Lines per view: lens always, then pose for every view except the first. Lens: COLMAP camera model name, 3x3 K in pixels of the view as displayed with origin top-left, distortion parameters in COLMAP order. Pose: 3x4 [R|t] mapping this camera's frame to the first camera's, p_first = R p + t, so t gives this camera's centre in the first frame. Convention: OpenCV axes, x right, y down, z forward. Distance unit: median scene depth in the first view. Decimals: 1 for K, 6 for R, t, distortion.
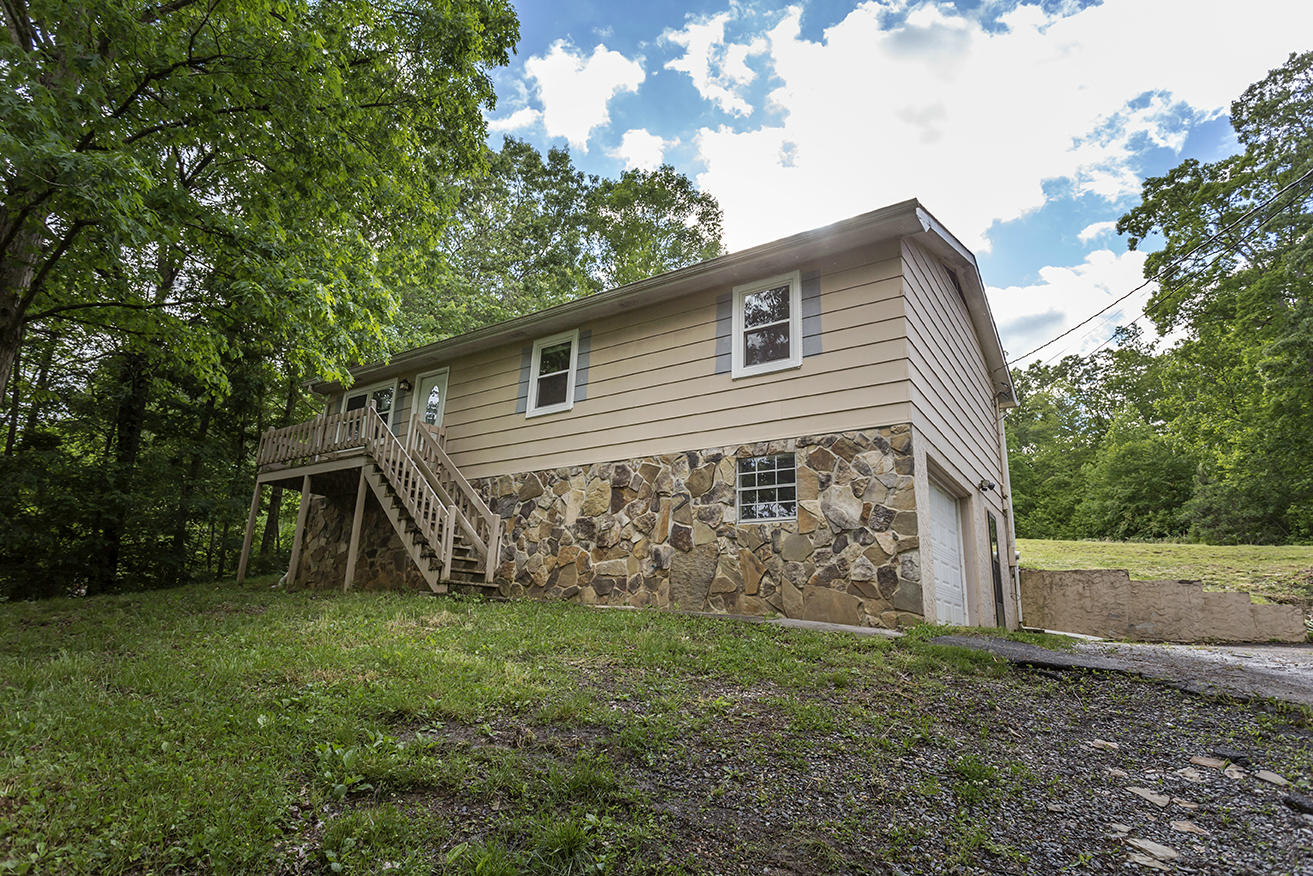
lens RADIAL K [[700.4, 0, 656.5], [0, 700.4, 438.0], [0, 0, 1]] dist [-0.003181, 0.000526]
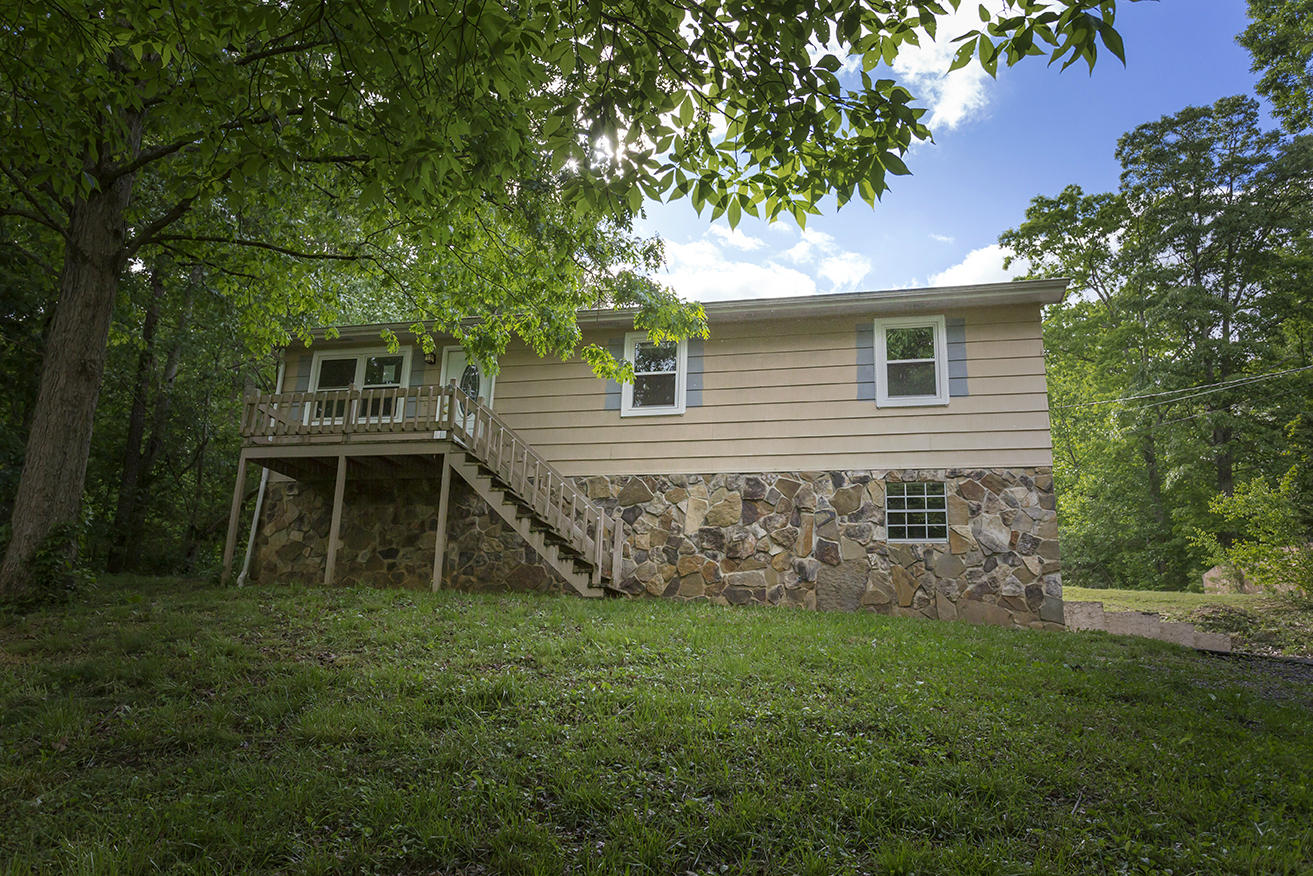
lens RADIAL K [[973.2, 0, 656.5], [0, 973.2, 438.0], [0, 0, 1]] dist [0.008489, 0.003666]
pose [[0.939038, 0.089329, 0.332007, -0.700933], [-0.094297, 0.995543, -0.001151, -0.003655], [-0.330631, -0.030226, 0.943276, -0.292010]]
